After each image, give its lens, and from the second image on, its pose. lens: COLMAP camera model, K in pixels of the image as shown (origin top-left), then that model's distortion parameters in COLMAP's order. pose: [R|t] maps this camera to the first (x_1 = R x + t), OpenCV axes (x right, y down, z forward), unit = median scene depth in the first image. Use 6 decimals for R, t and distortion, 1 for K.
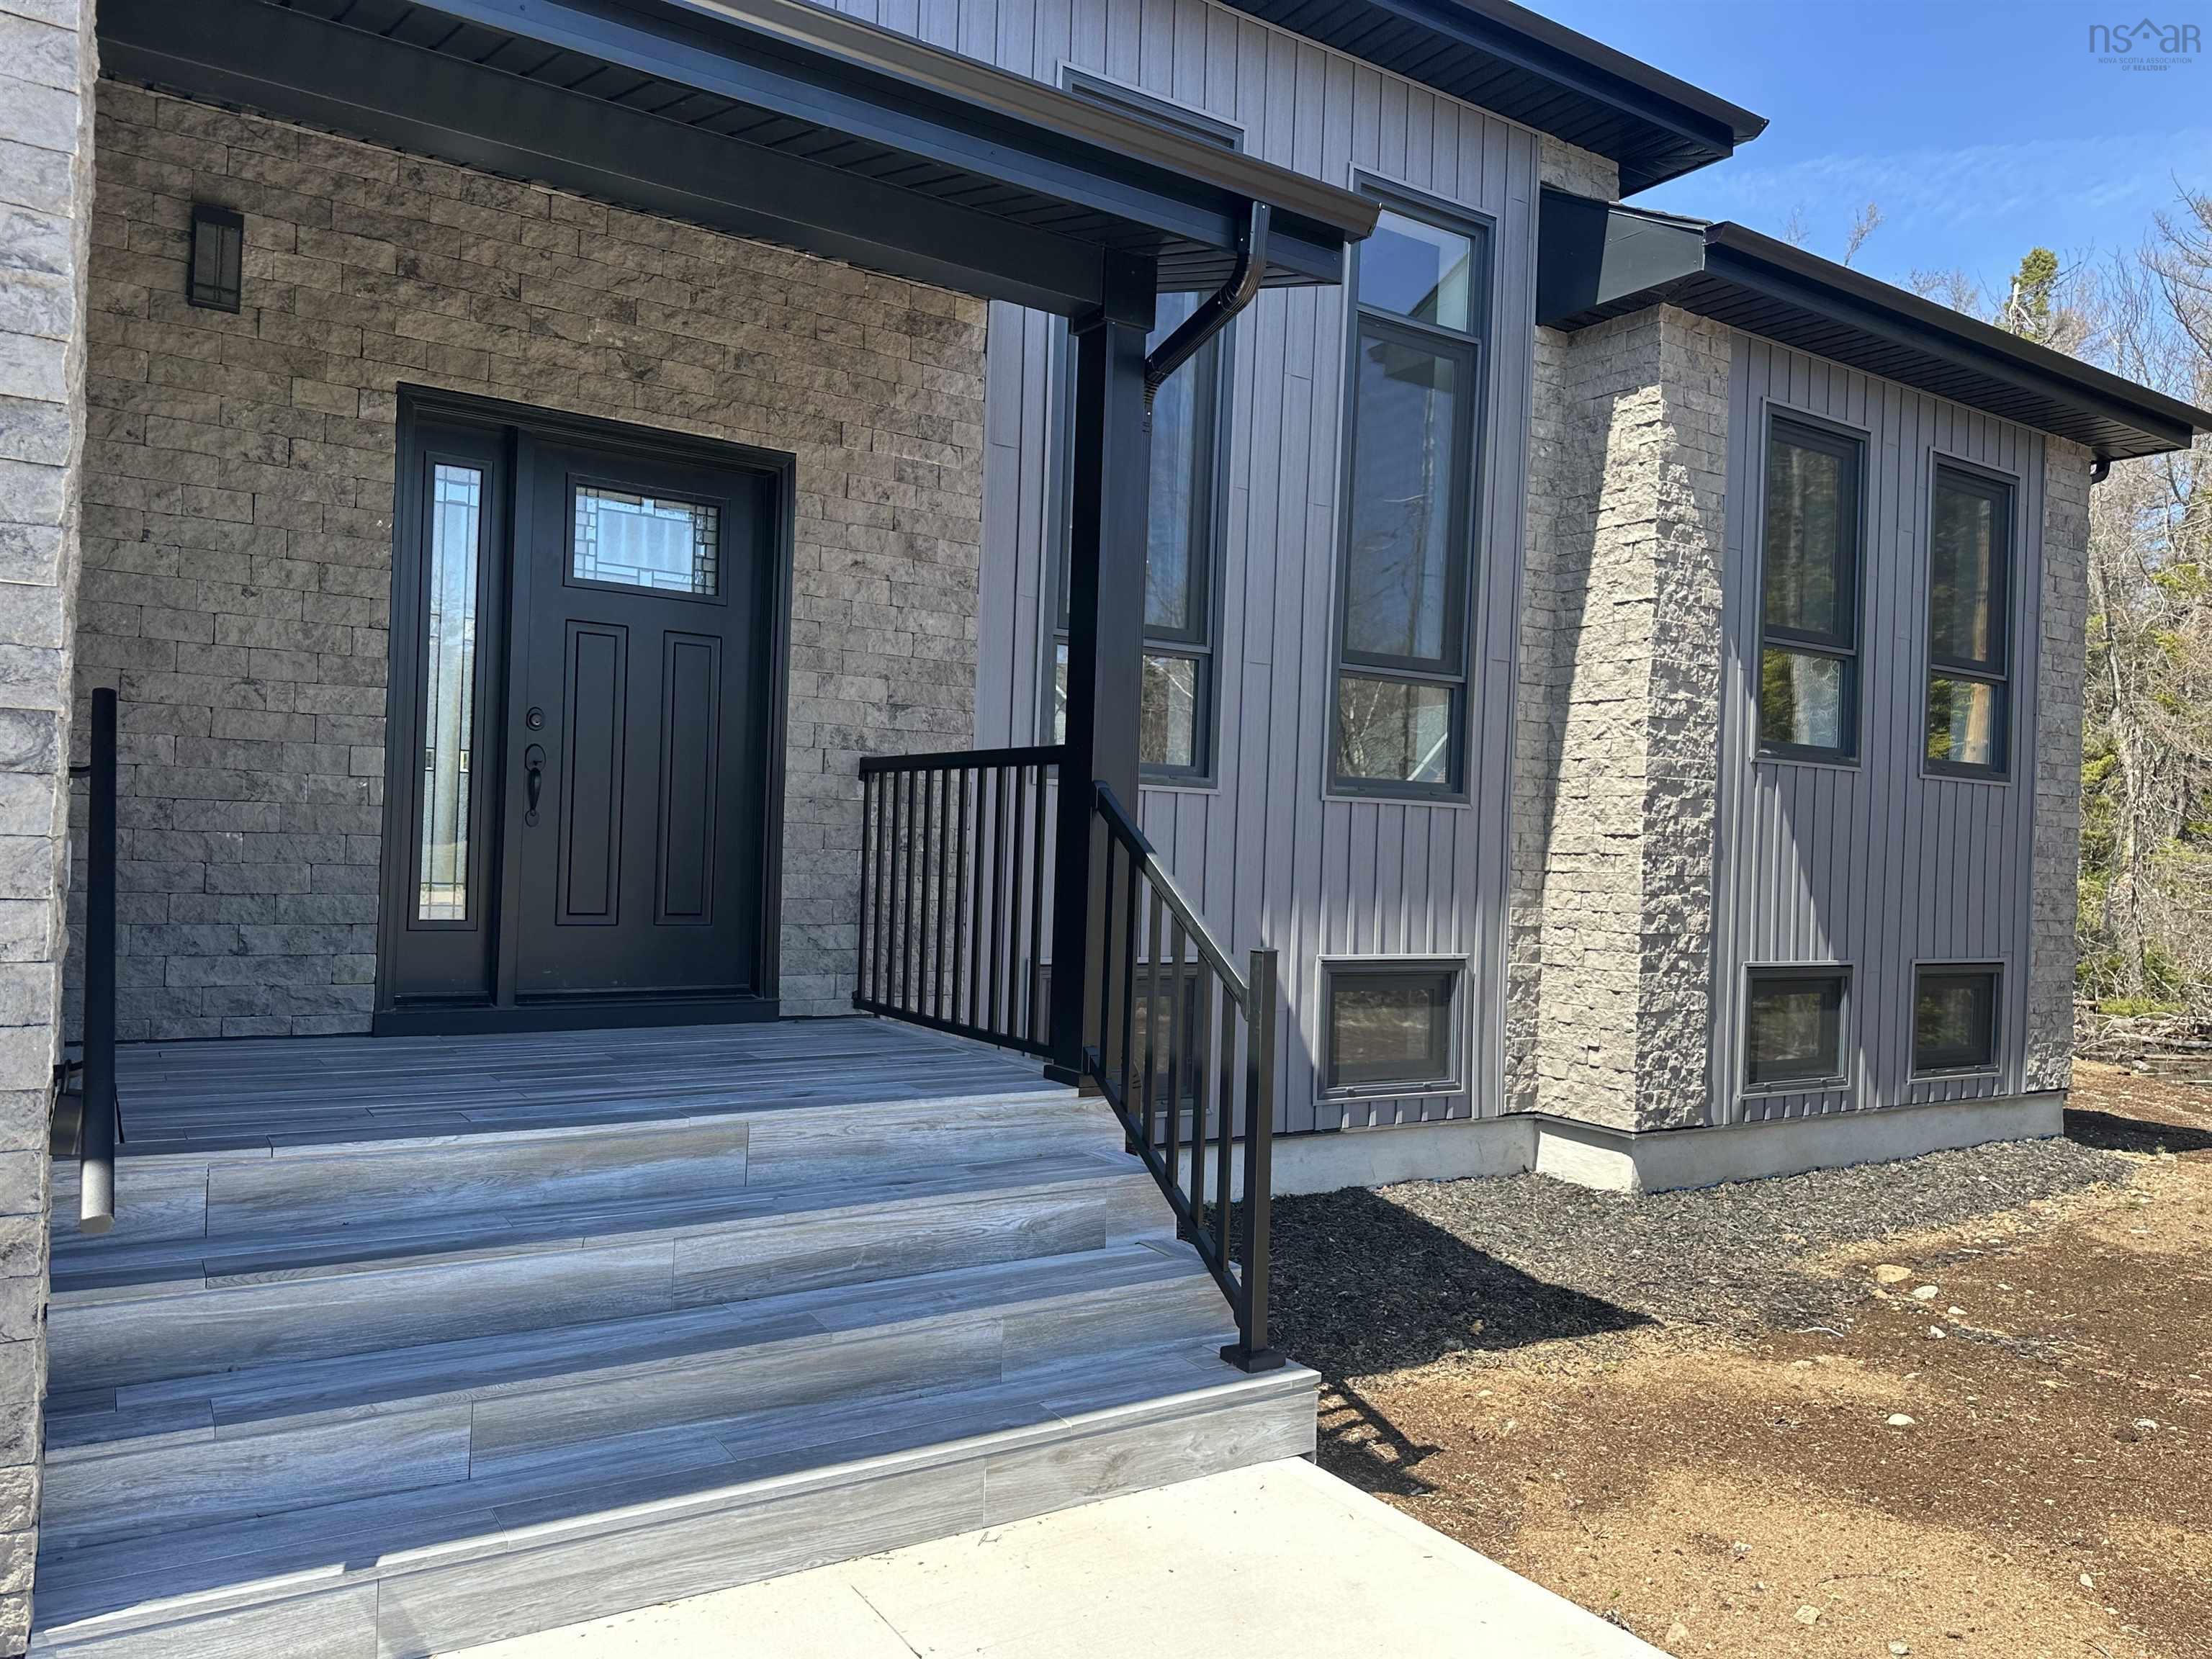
lens RADIAL K [[1544.4, 0, 1095.5], [0, 1544.4, 841.8], [0, 0, 1]] dist [0.126450, -0.178983]
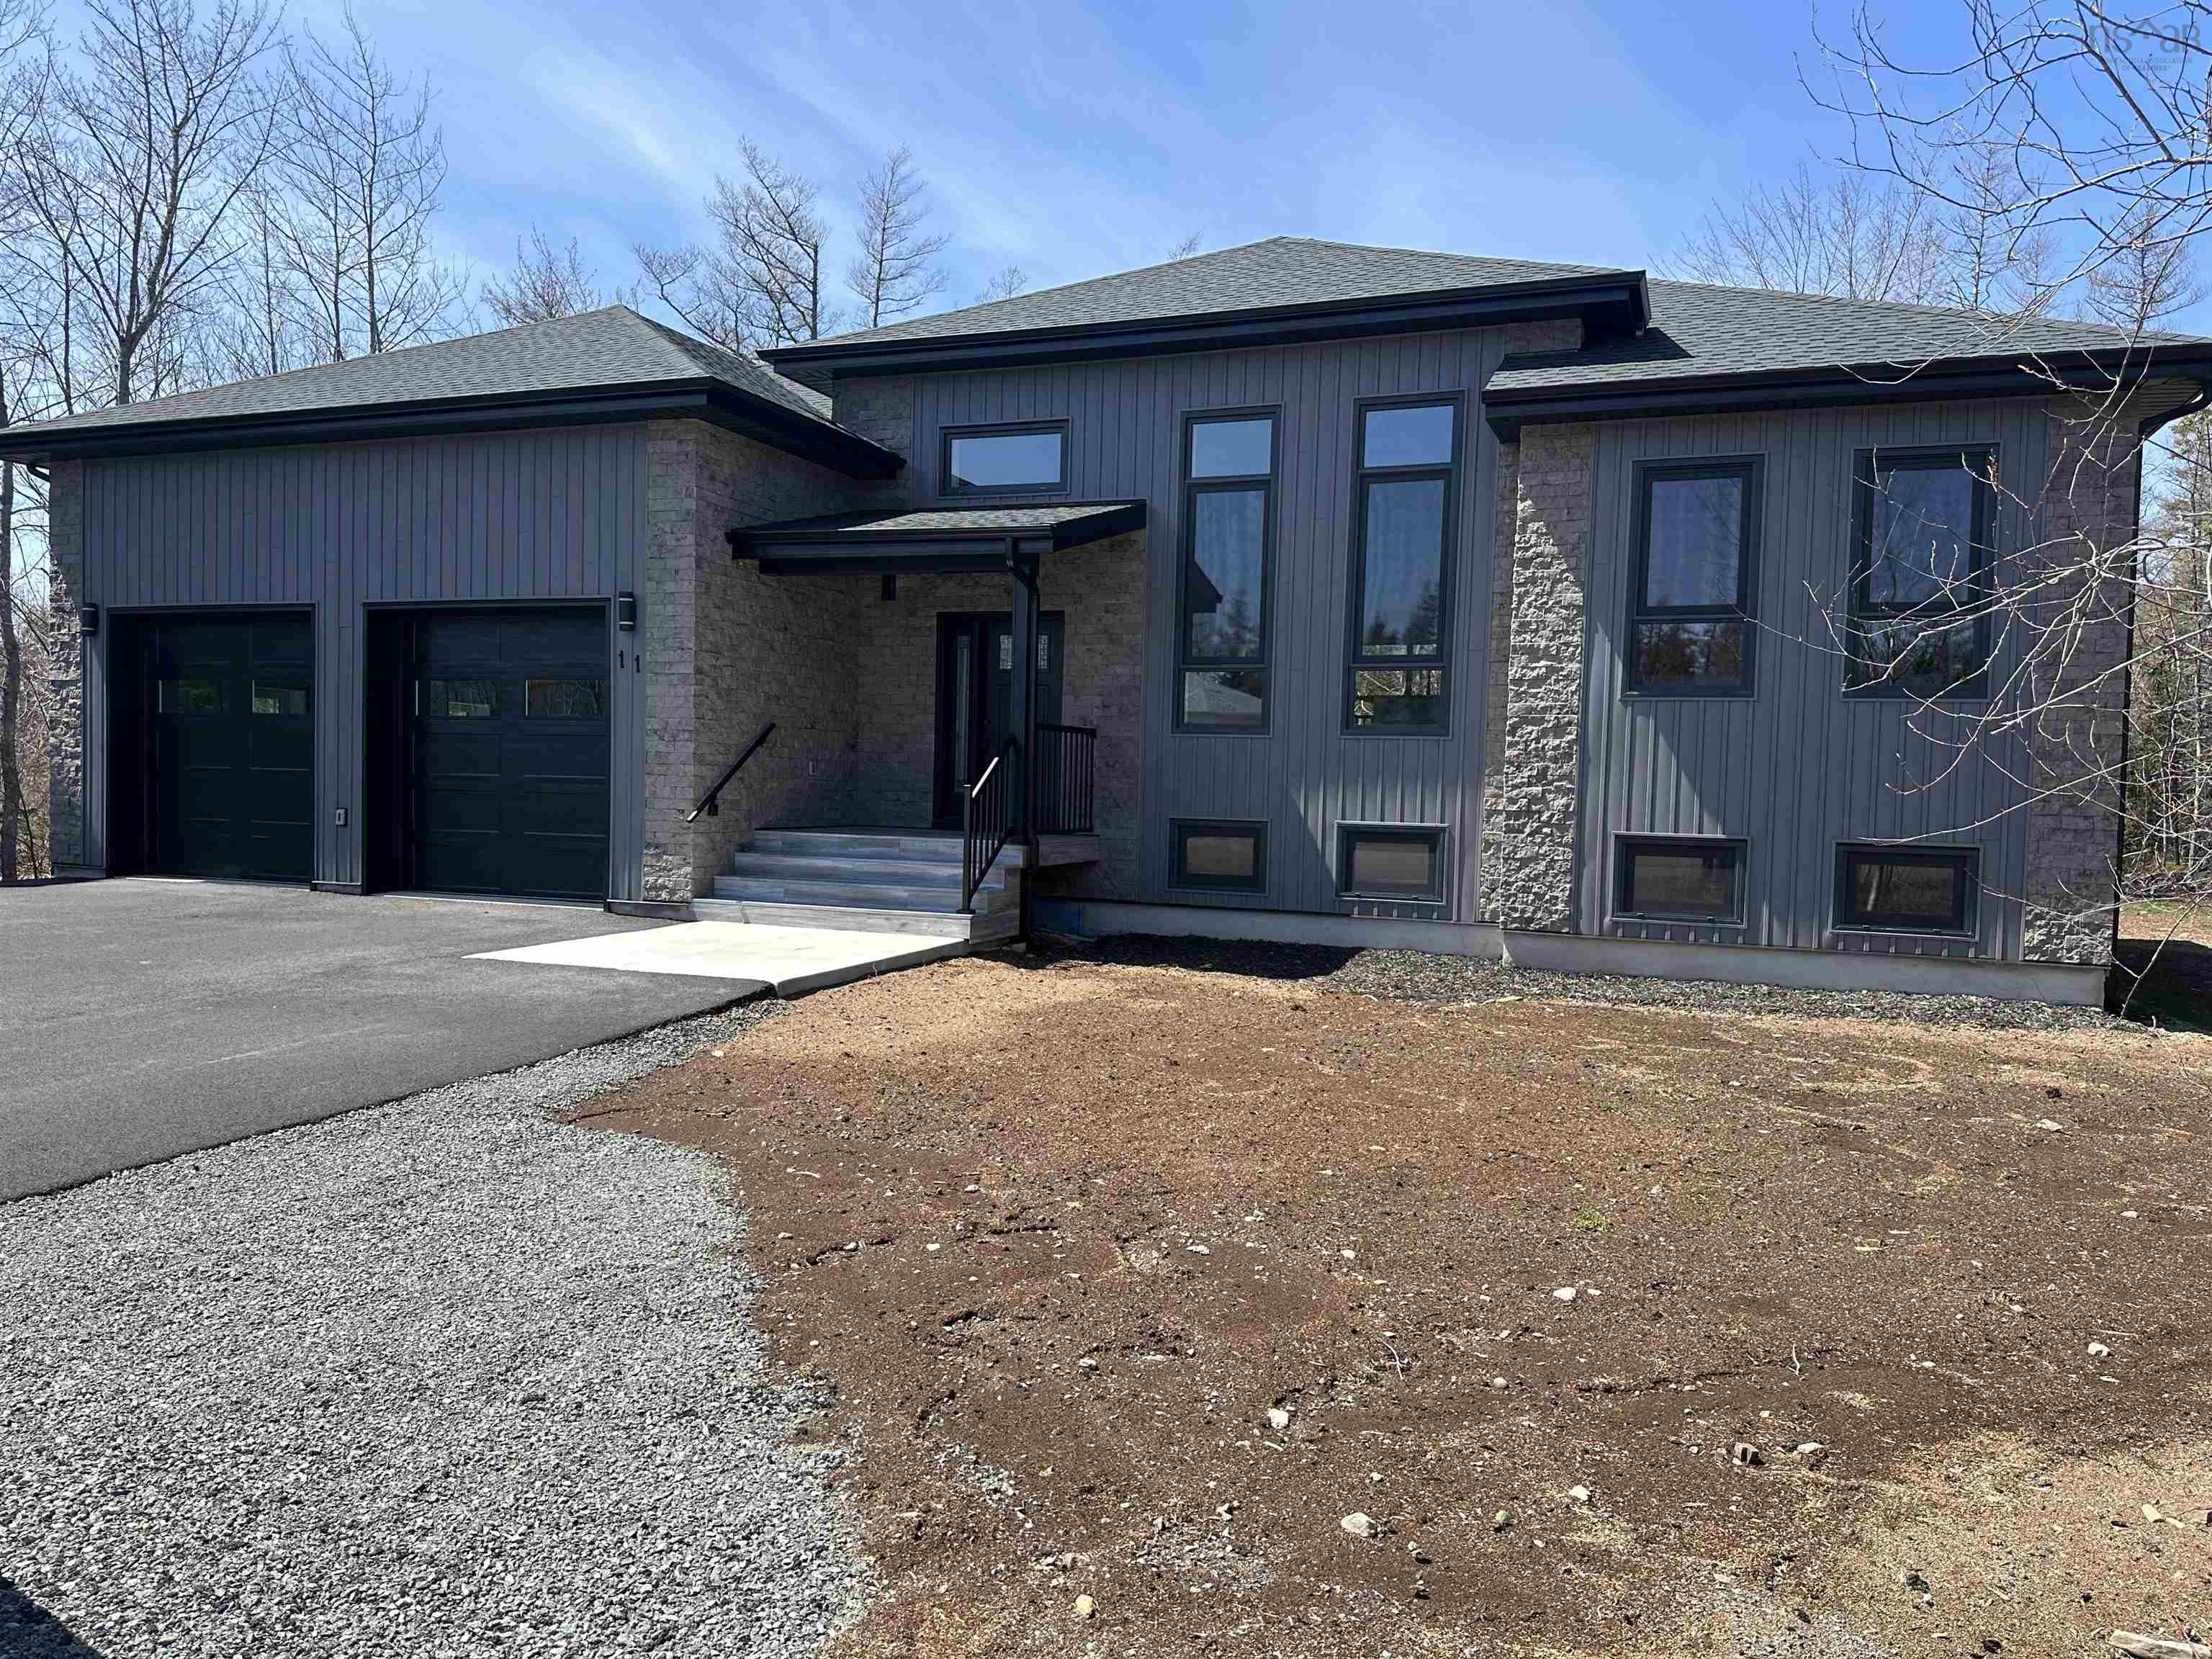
lens RADIAL K [[1543.5, 0, 1107.8], [0, 1543.5, 840.7], [0, 0, 1]] dist [0.148241, -0.231686]
pose [[0.582808, 0.009876, -0.812550, 1.523098], [-0.004592, 0.999950, 0.008860, 0.082680], [0.812597, -0.001432, 0.582824, -0.326015]]
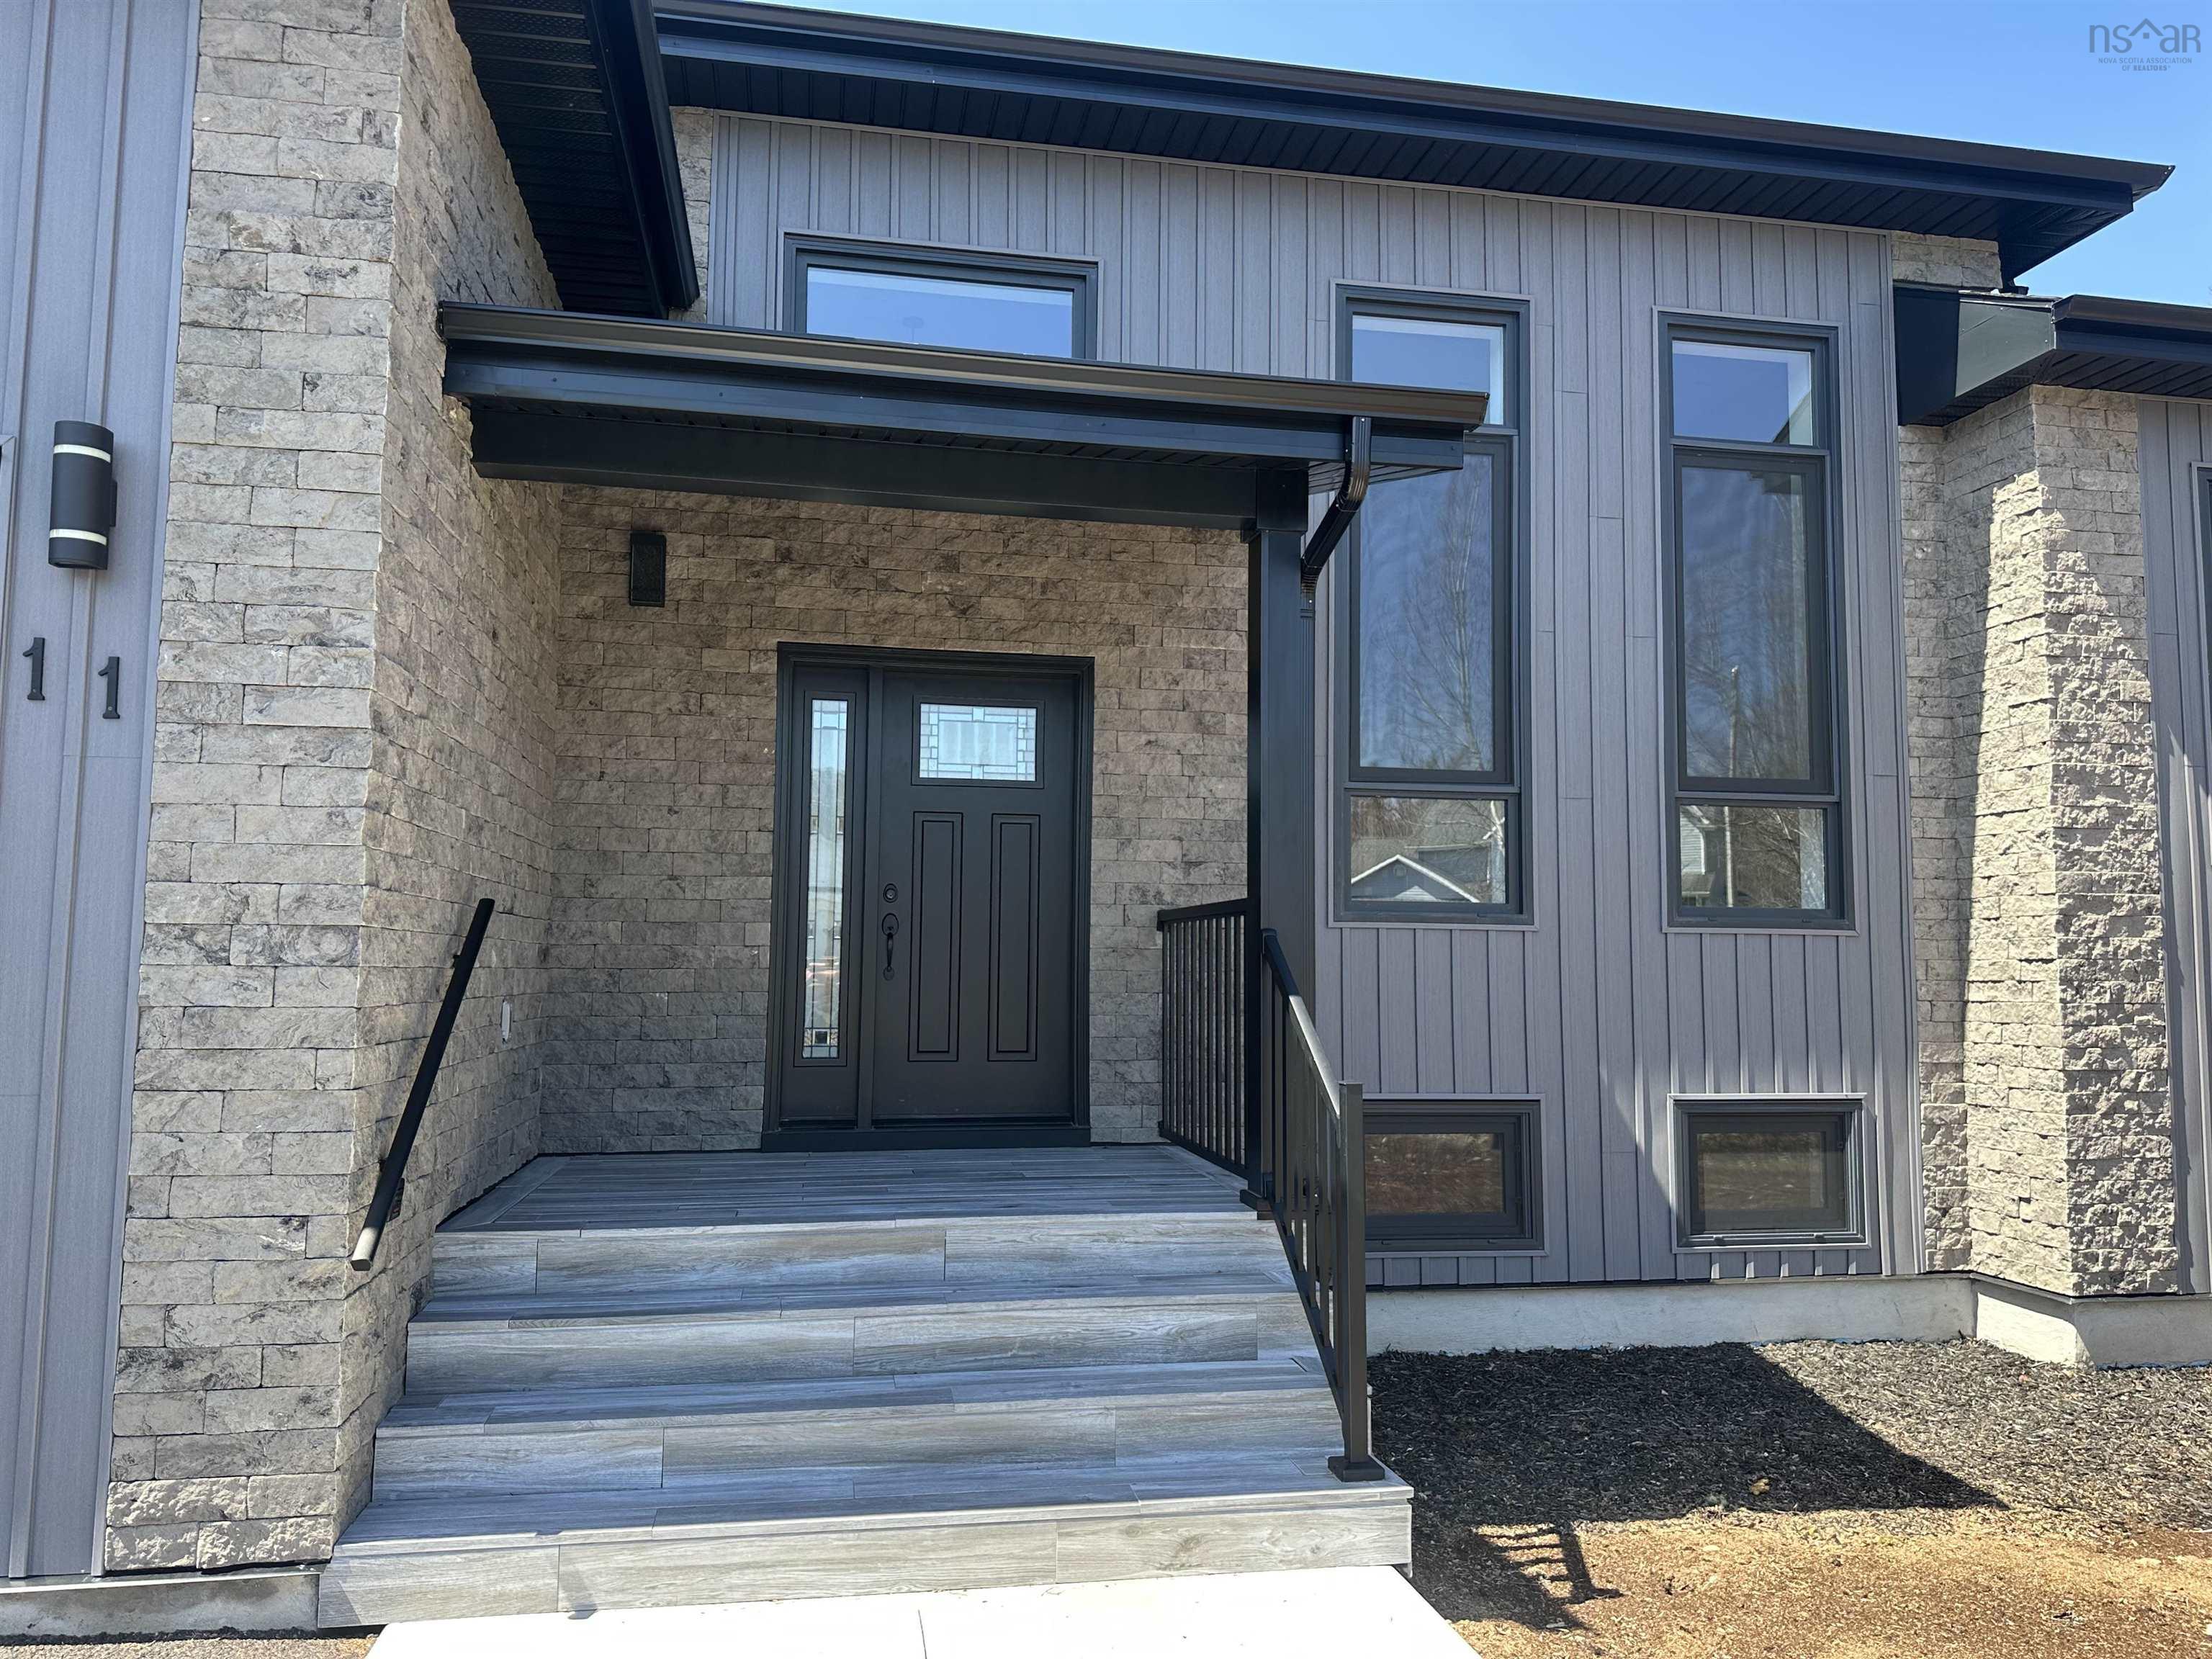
lens RADIAL K [[1552.1, 0, 1106.1], [0, 1552.1, 833.5], [0, 0, 1]] dist [0.086066, -0.112271]
pose [[0.924129, -0.059971, -0.377344, 0.200695], [0.024708, 0.994918, -0.097611, -0.001161], [0.381280, 0.080881, 0.920914, -0.049065]]
